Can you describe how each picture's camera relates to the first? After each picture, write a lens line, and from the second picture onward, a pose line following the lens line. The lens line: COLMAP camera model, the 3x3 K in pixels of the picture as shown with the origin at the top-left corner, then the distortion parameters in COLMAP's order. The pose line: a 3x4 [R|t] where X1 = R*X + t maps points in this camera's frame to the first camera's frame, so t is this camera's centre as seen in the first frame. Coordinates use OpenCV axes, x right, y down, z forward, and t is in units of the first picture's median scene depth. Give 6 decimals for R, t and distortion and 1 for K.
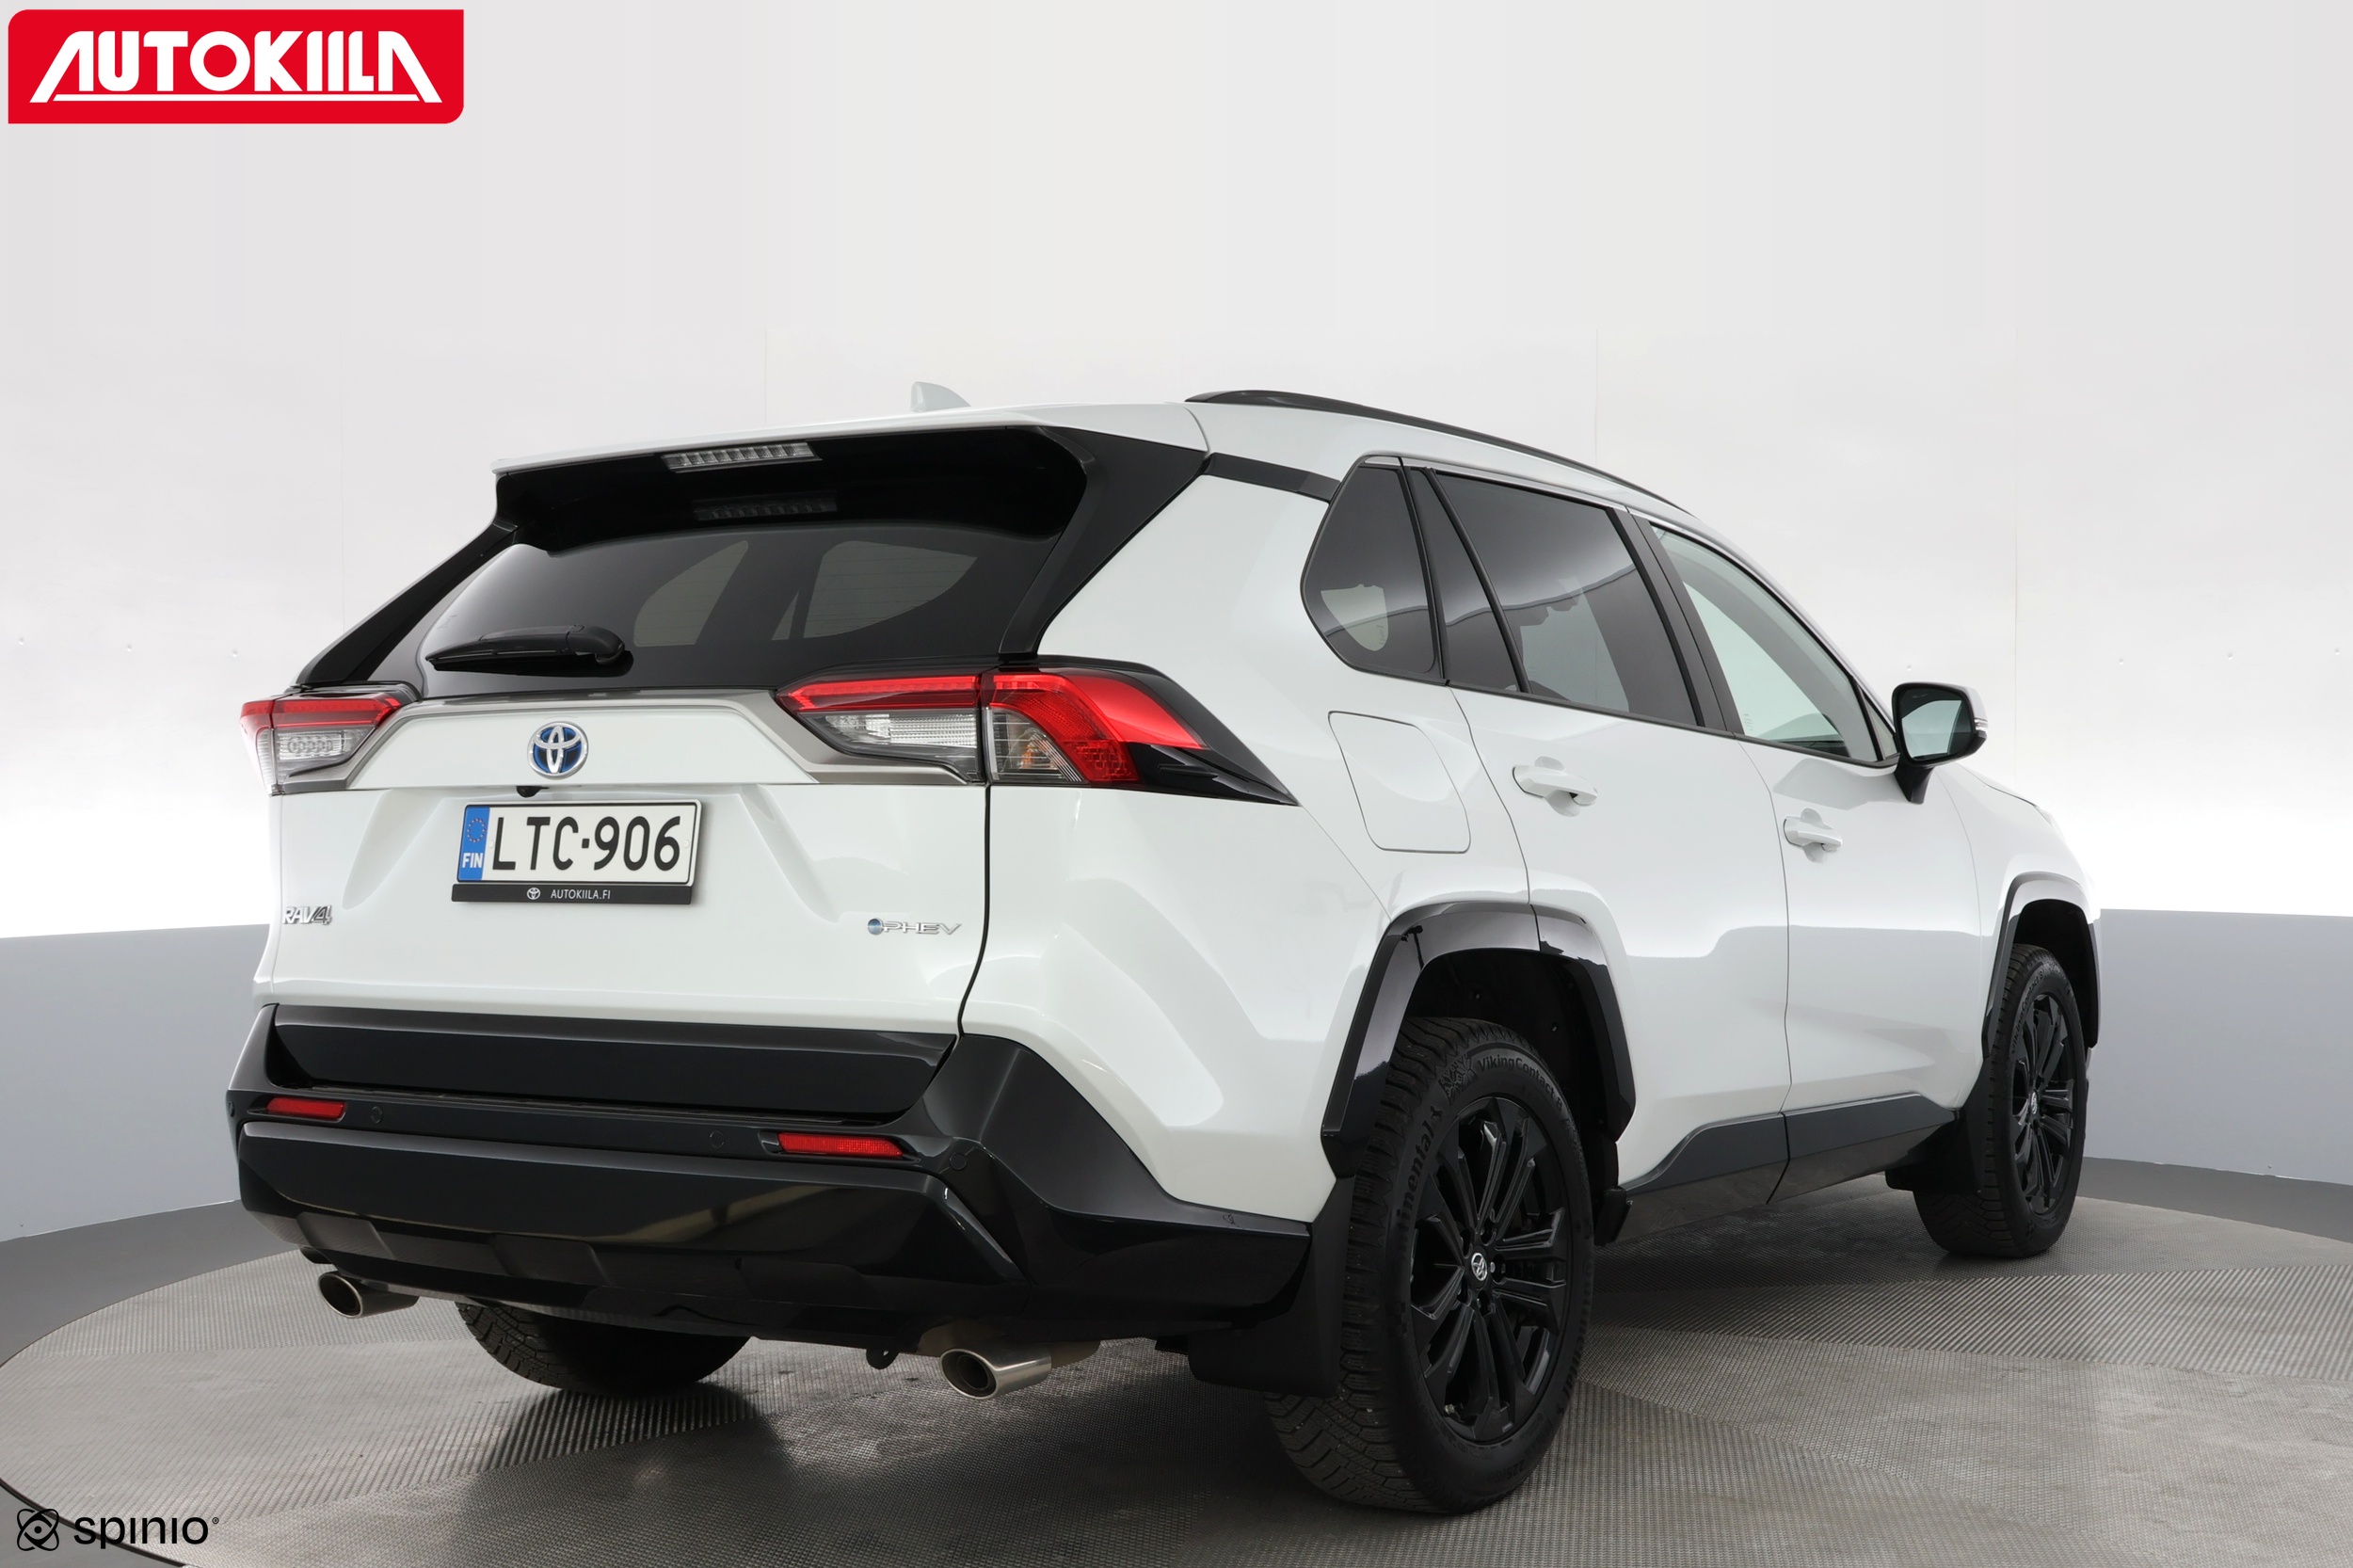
lens RADIAL K [[1976.7, 0, 1180.3], [0, 1976.7, 781.7], [0, 0, 1]] dist [0.033595, -0.027167]
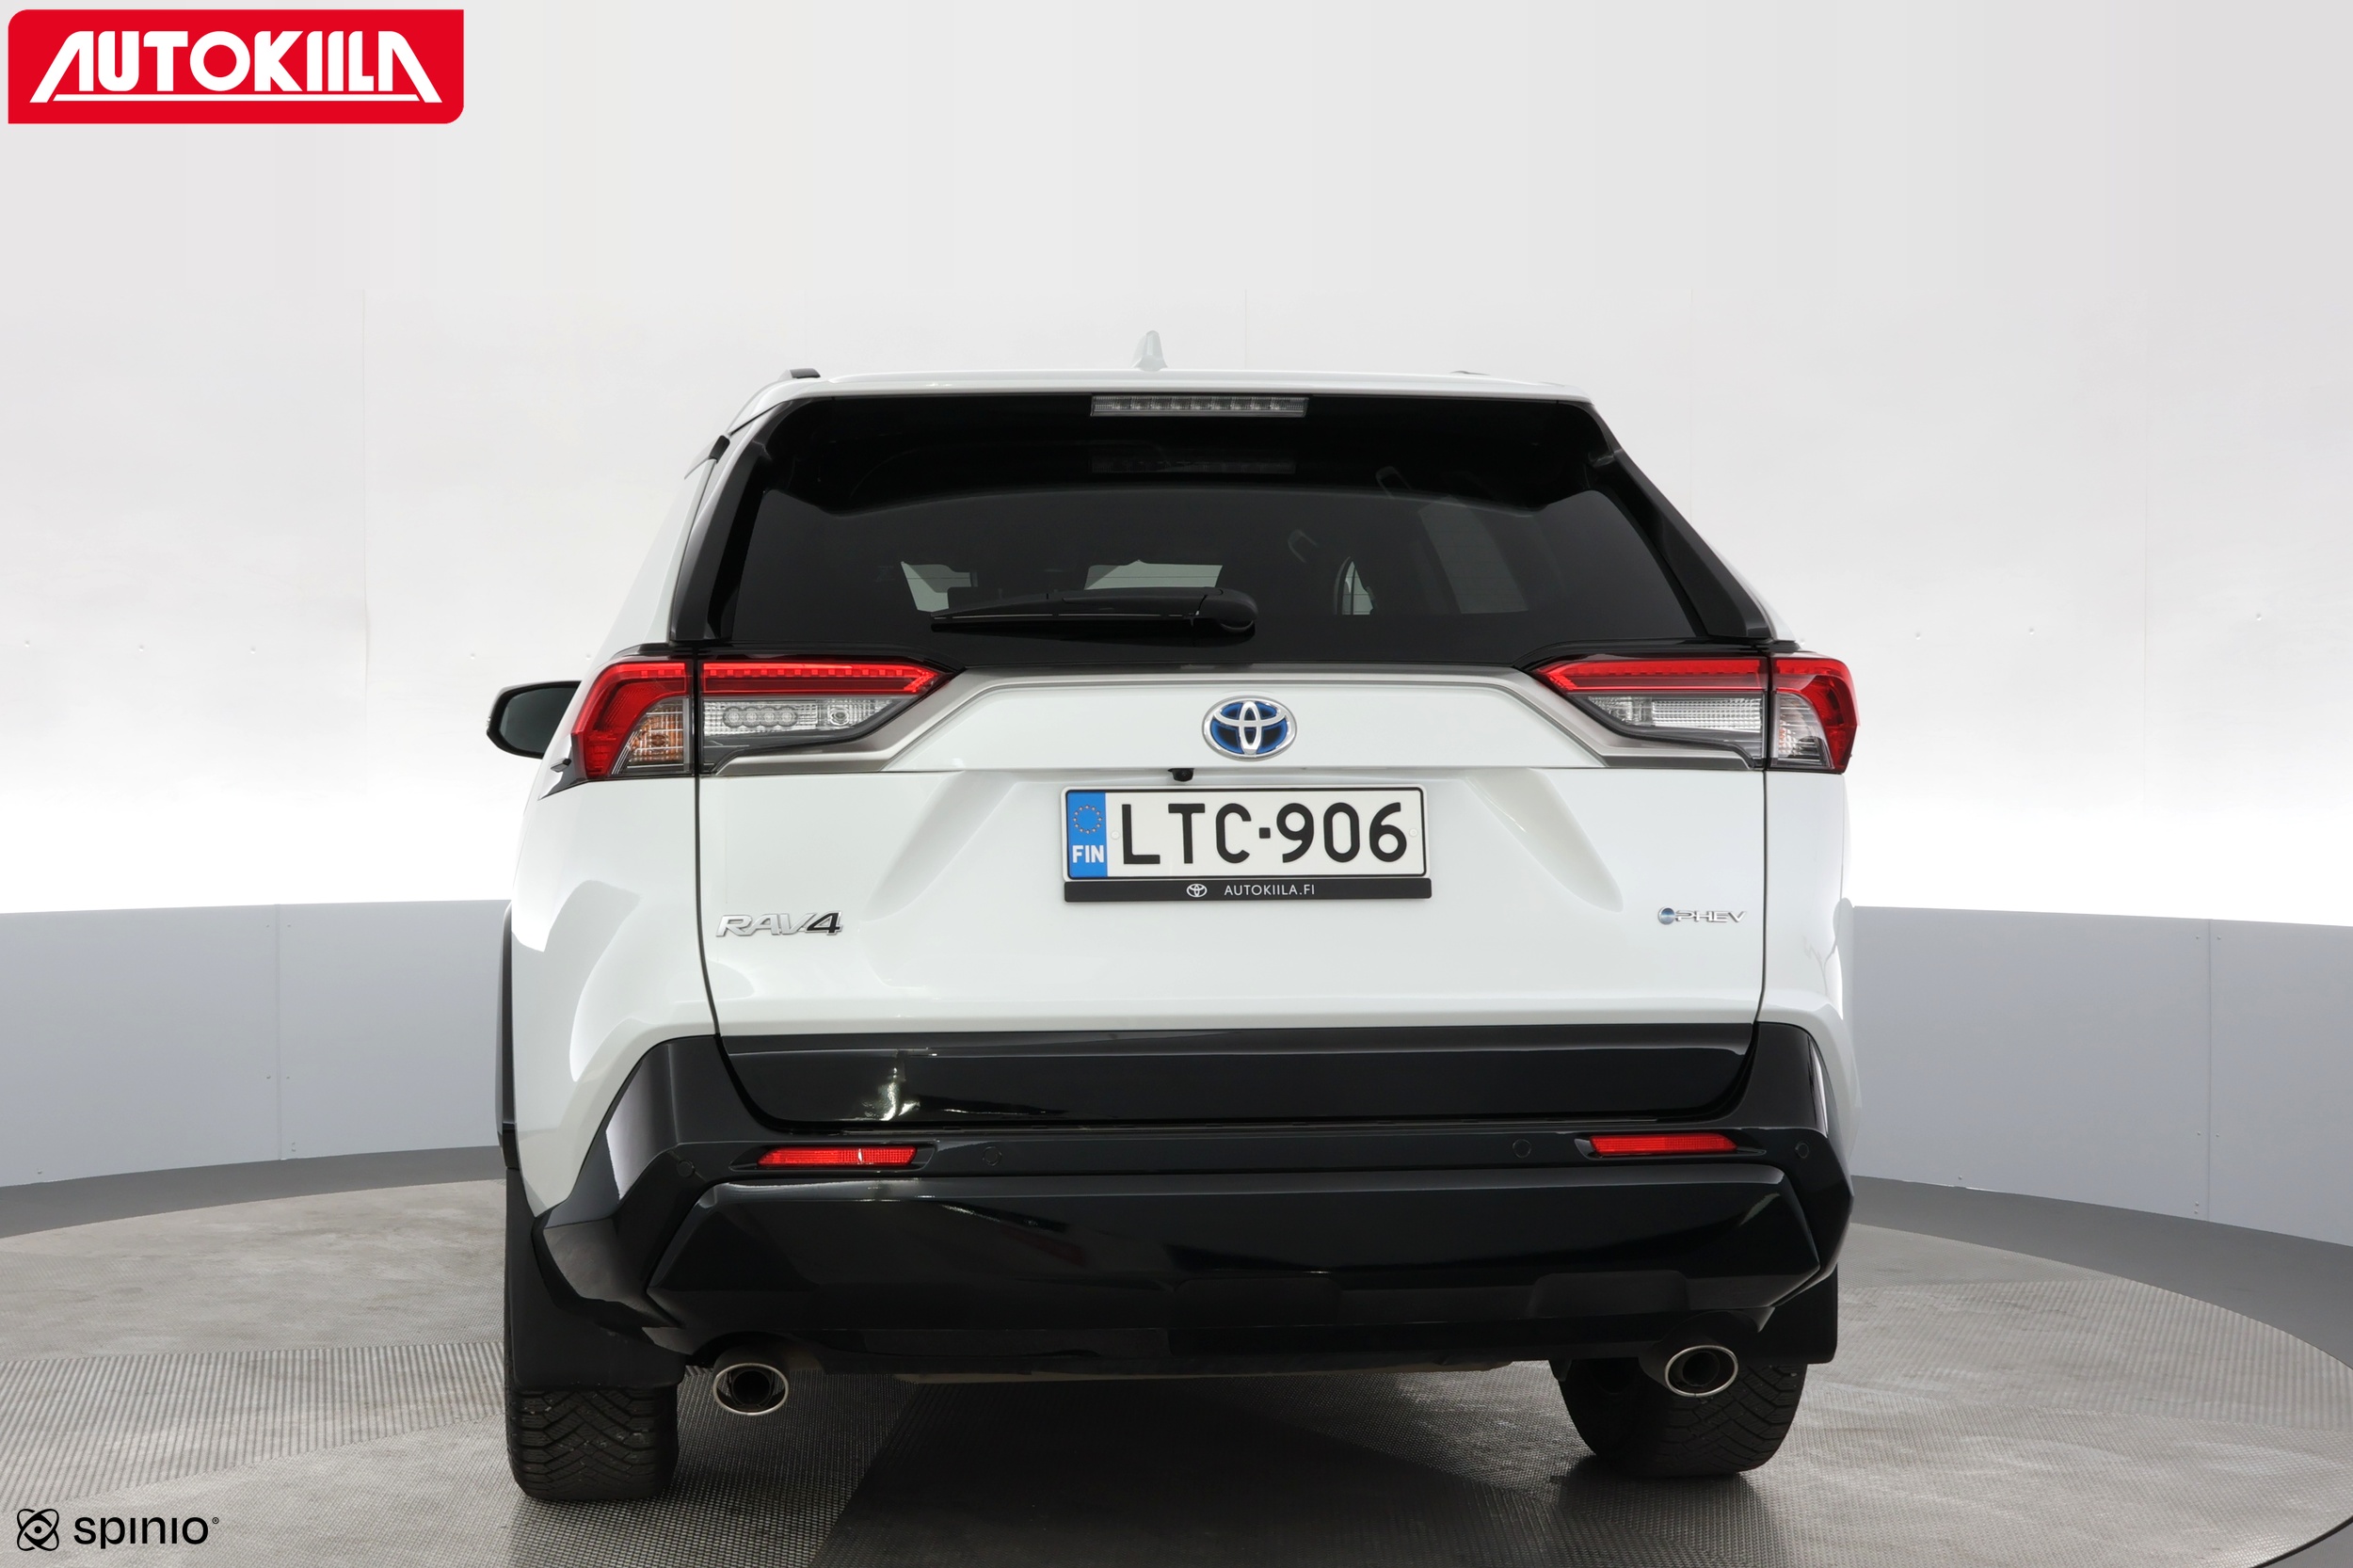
lens RADIAL K [[1976.7, 0, 1179.5], [0, 1976.7, 778.6], [0, 0, 1]] dist [0.033595, -0.027167]
pose [[0.892526, 0.003307, 0.450984, -0.741557], [-0.006073, 0.999971, 0.004688, 0.002626], [-0.450955, -0.006923, 0.892520, 0.223392]]
